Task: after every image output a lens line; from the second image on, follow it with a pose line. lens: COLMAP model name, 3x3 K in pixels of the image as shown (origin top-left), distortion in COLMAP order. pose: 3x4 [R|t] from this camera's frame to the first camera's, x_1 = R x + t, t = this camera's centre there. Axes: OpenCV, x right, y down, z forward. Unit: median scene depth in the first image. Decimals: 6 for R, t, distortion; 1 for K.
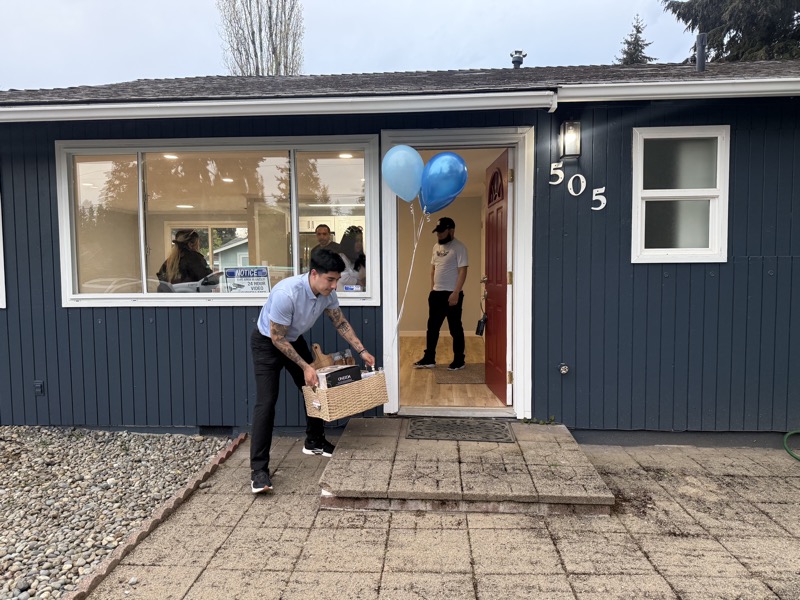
lens RADIAL K [[552.6, 0, 383.2], [0, 552.6, 303.3], [0, 0, 1]] dist [-0.001297, -0.007016]
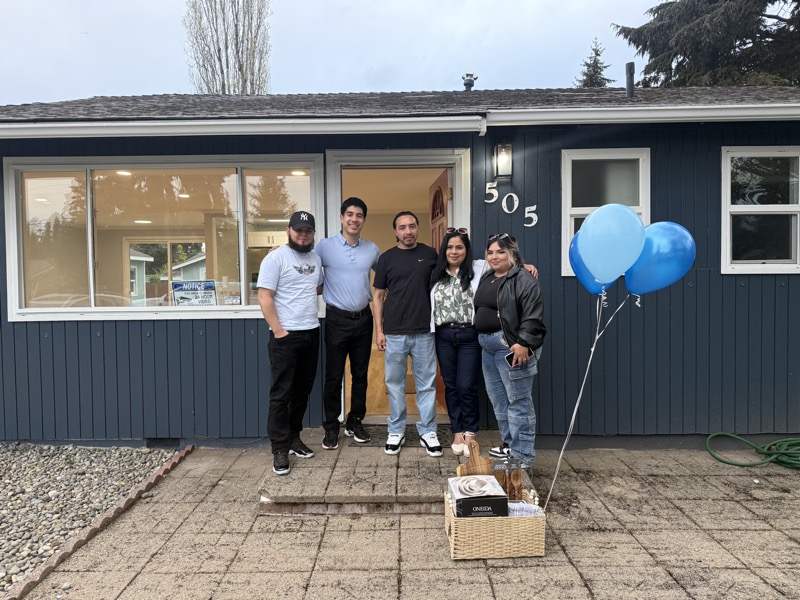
lens RADIAL K [[566.1, 0, 398.9], [0, 566.1, 302.1], [0, 0, 1]] dist [-0.000295, -0.005614]
pose [[0.998591, -0.005572, 0.052764, 0.079413], [0.007245, 0.999476, -0.031561, 0.009159], [-0.052560, 0.031899, 0.998108, -0.069730]]
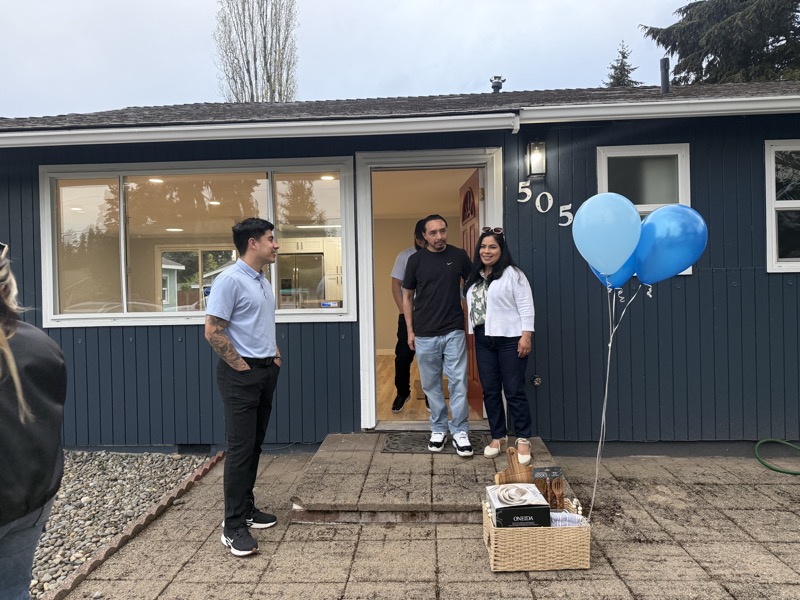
lens RADIAL K [[559.2, 0, 400.0], [0, 559.2, 300.0], [0, 0, 1]] dist [-0.002671, -0.004847]
pose [[0.999839, -0.014141, 0.011002, 0.067174], [0.014684, 0.998589, -0.051025, 0.018435], [-0.010265, 0.051178, 0.998637, -0.034334]]
